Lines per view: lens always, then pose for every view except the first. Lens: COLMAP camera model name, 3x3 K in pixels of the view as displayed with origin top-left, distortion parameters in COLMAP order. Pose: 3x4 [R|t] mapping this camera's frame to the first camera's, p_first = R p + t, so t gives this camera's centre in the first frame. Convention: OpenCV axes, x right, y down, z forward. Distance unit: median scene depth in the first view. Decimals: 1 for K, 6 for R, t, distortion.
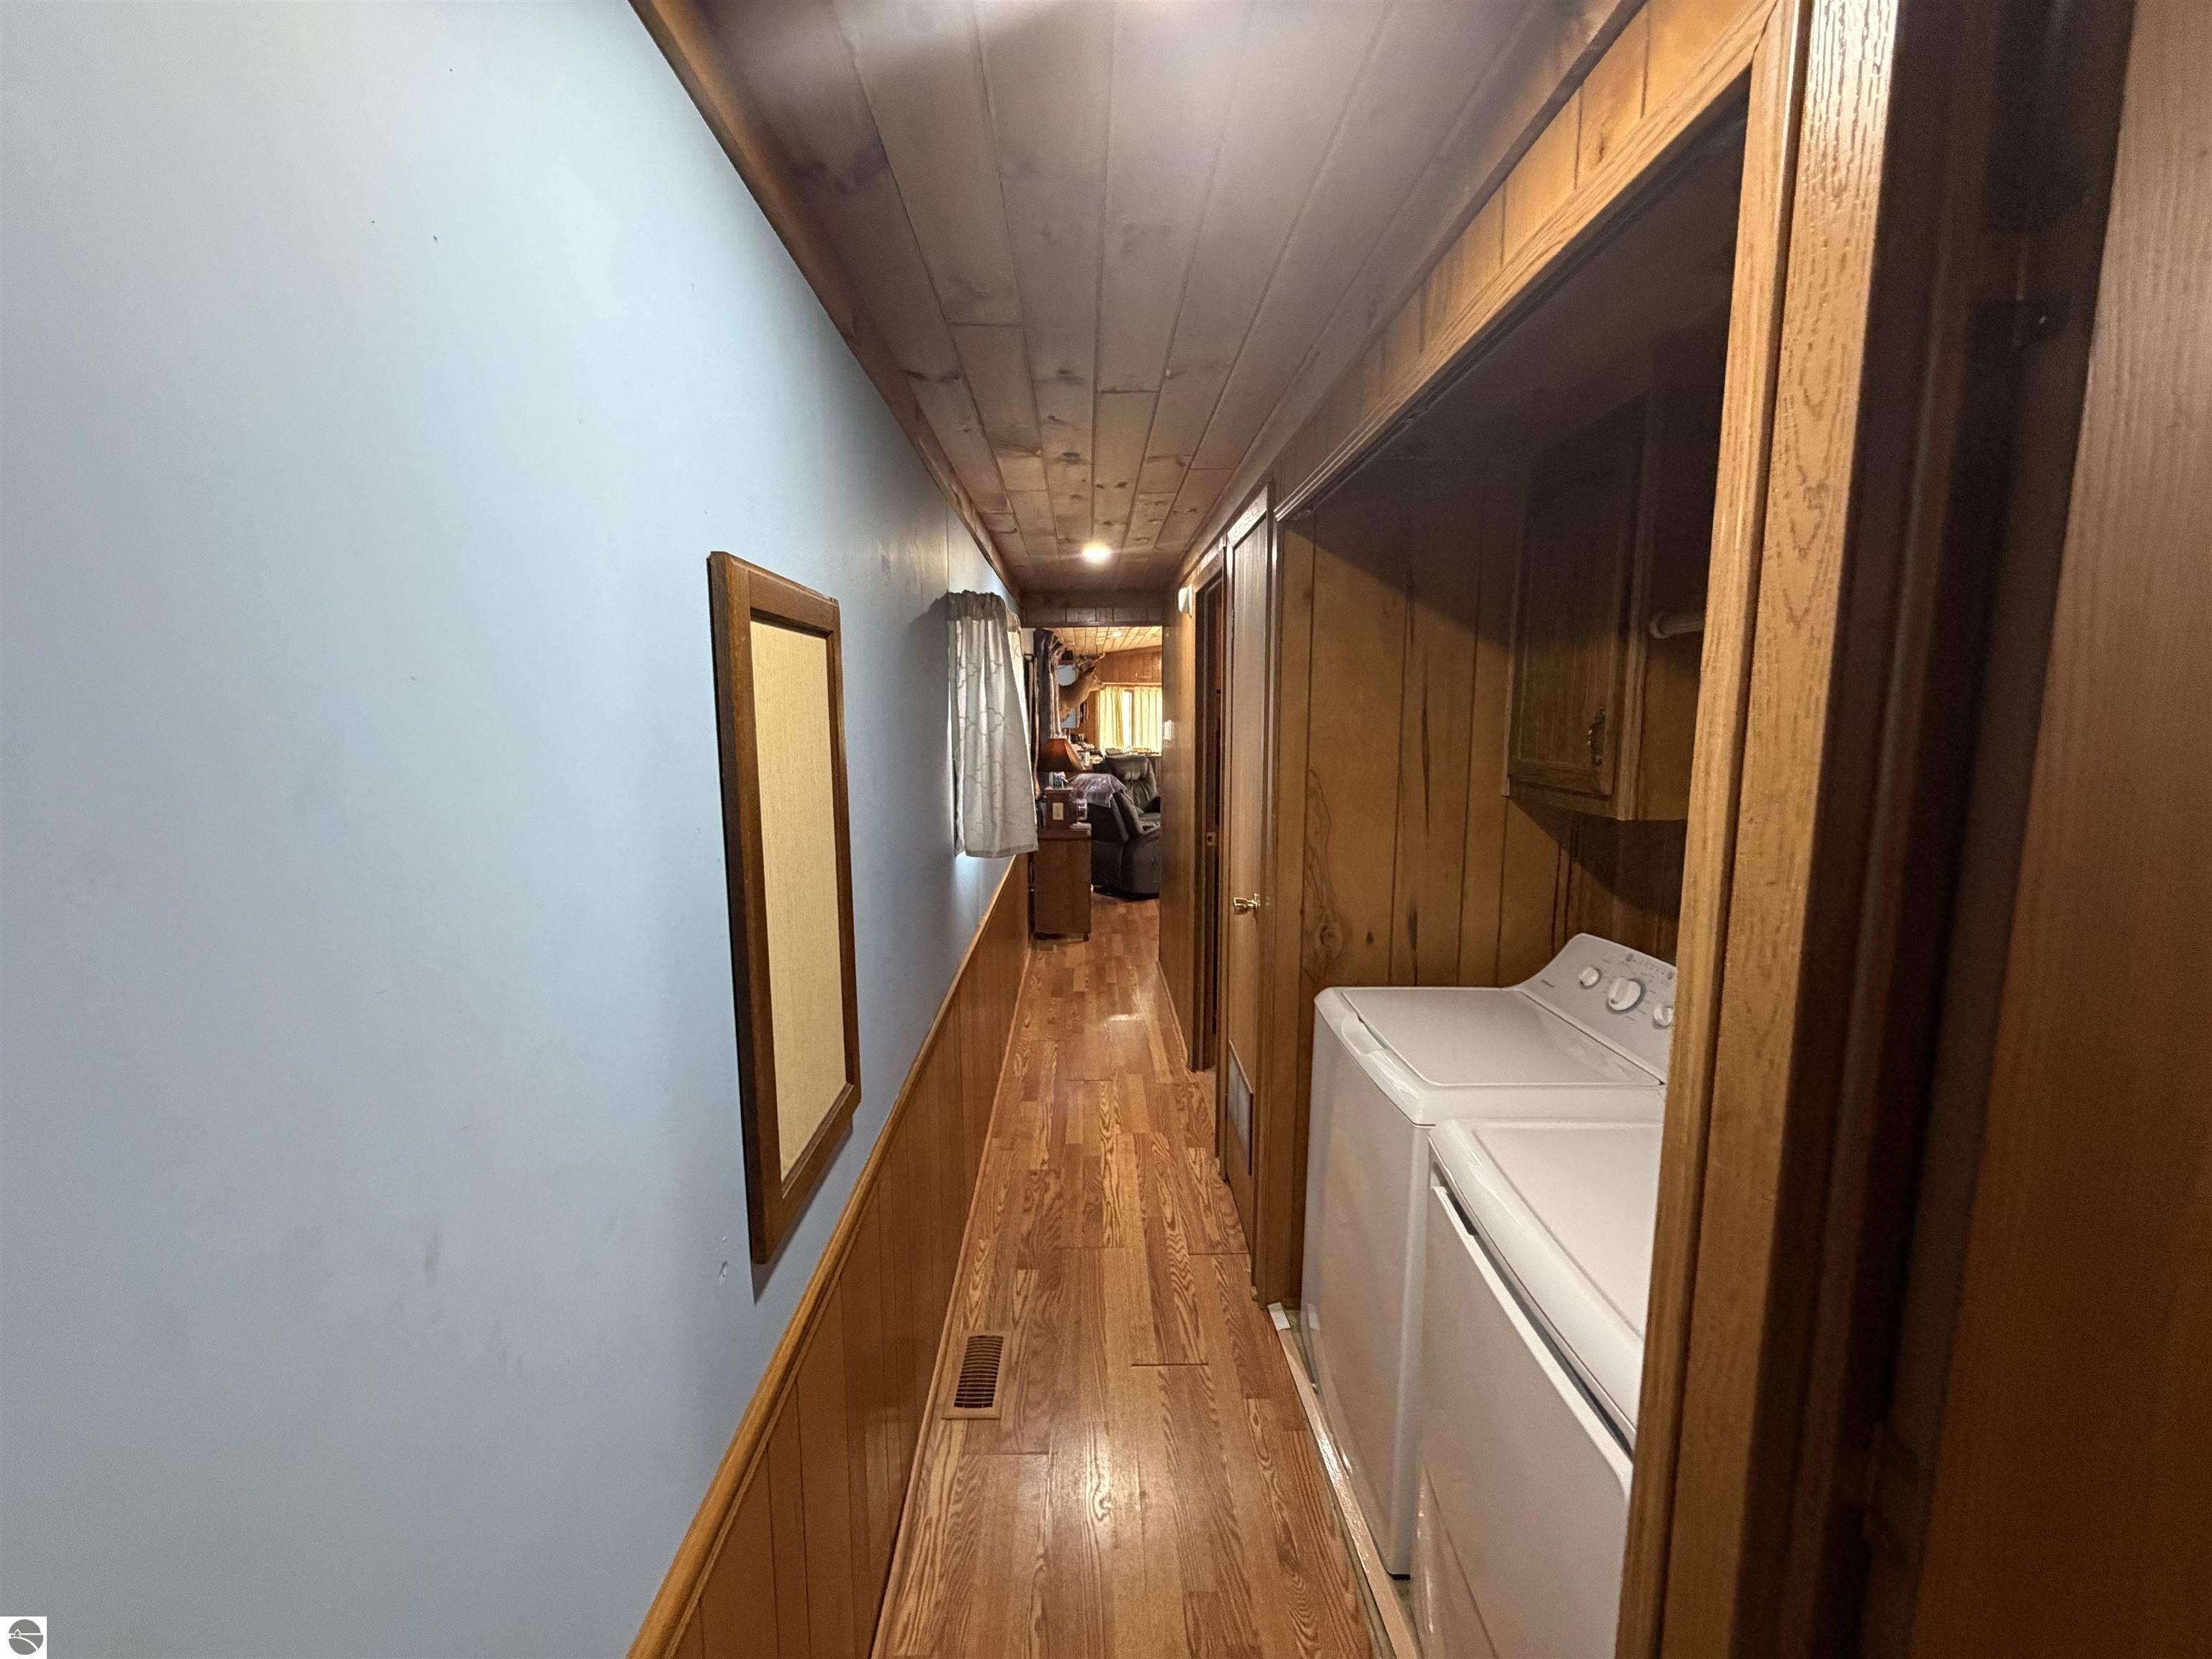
lens RADIAL K [[889.2, 0, 1104.1], [0, 889.2, 831.3], [0, 0, 1]] dist [0.002592, 0.000124]
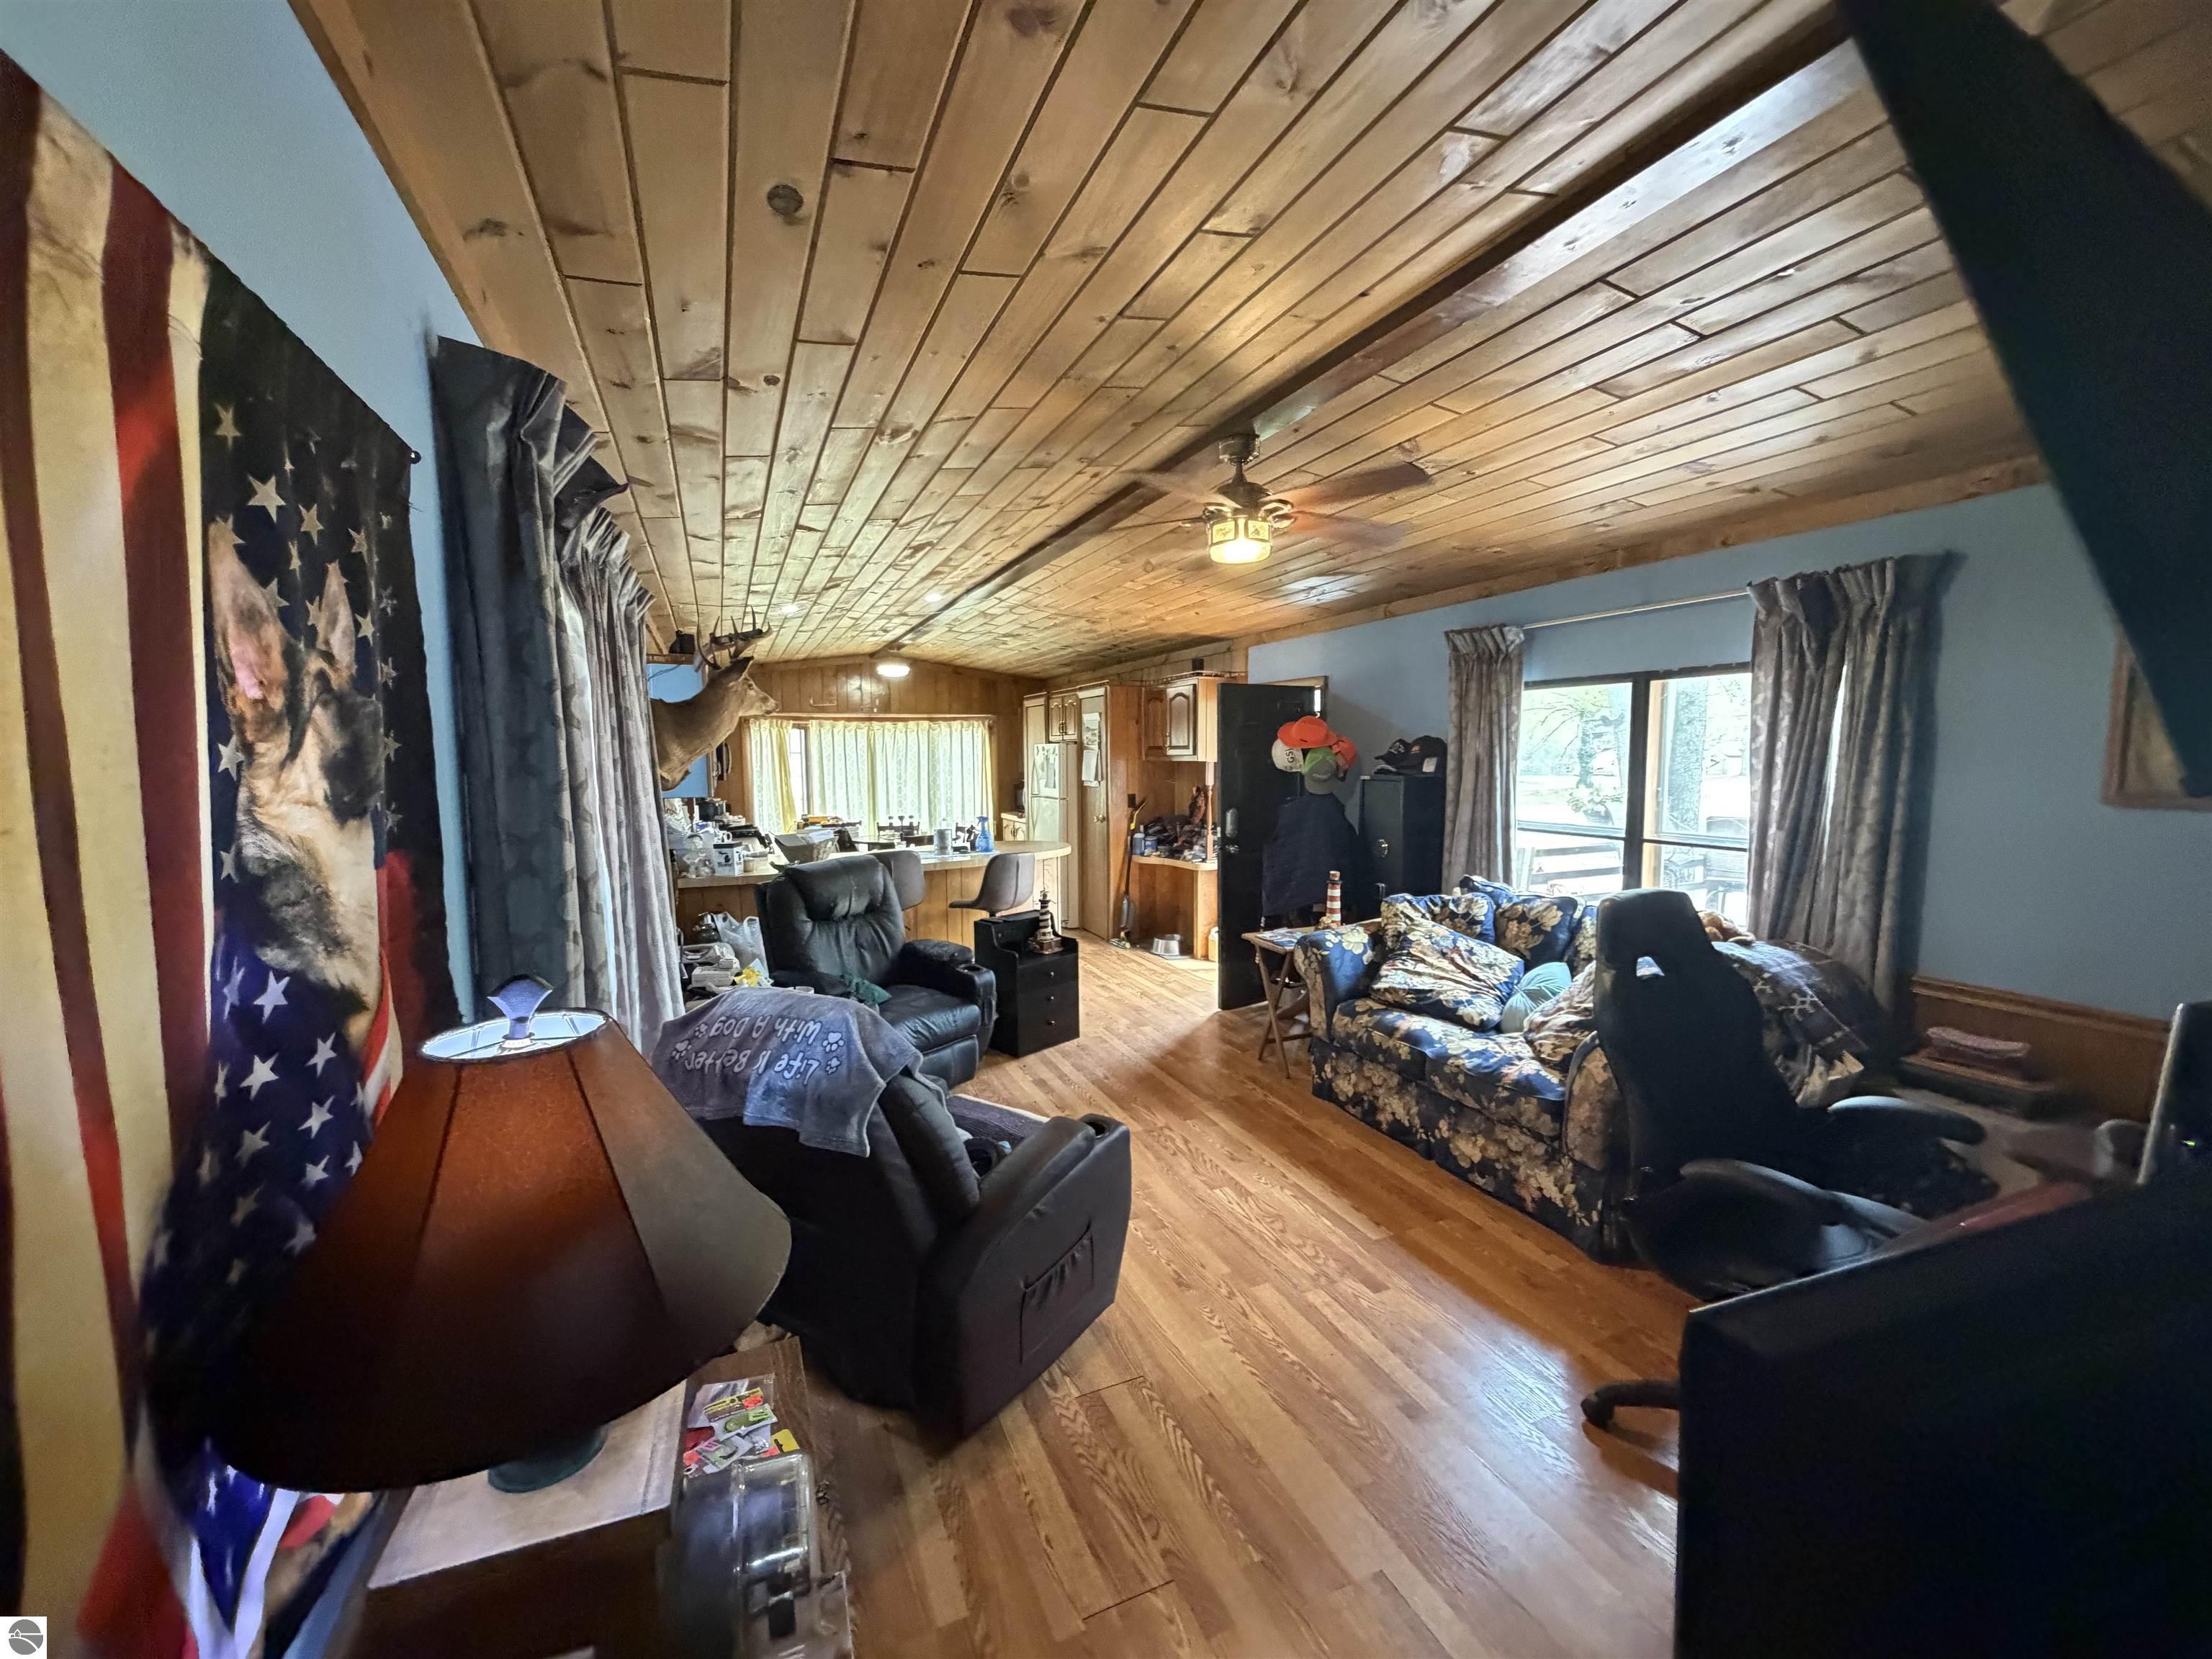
lens RADIAL K [[889.2, 0, 1111.9], [0, 889.2, 841.7], [0, 0, 1]] dist [0.002592, 0.000124]
pose [[0.924747, -0.047965, 0.377548, -0.014369], [0.061787, 0.997787, -0.024576, -0.074412], [-0.375534, 0.046054, 0.925664, 0.527043]]
